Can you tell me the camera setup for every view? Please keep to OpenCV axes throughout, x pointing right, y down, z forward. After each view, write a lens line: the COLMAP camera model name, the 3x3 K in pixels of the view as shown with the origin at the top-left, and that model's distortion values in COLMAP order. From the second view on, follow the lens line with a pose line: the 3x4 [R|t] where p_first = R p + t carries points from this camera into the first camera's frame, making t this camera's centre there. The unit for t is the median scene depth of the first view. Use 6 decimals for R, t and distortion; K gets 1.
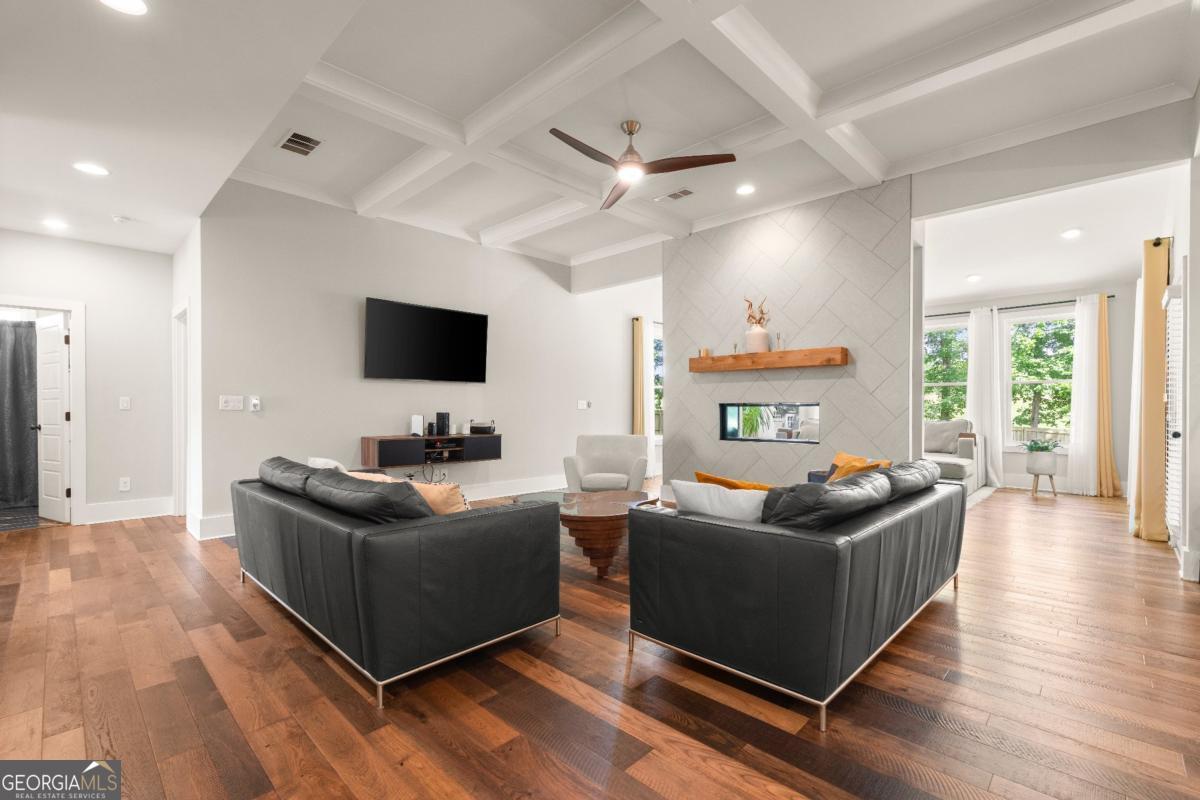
lens RADIAL K [[528.5, 0, 603.1], [0, 528.5, 411.5], [0, 0, 1]] dist [-0.004708, 0.000149]
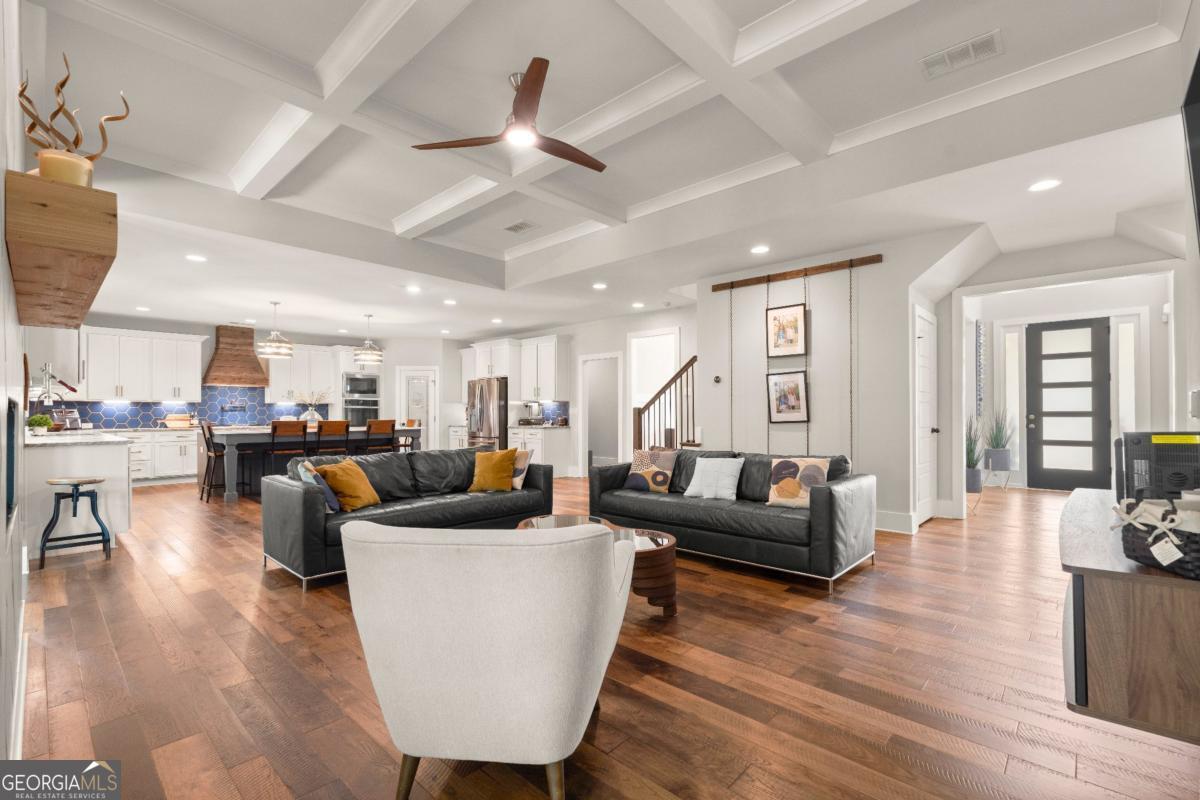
lens RADIAL K [[528.5, 0, 603.1], [0, 528.5, 411.5], [0, 0, 1]] dist [-0.004708, 0.000149]
pose [[-0.999694, 0.001238, -0.024718, -0.044263], [0.001098, 0.999983, 0.005684, -0.012900], [0.024725, 0.005656, -0.999678, 1.345051]]
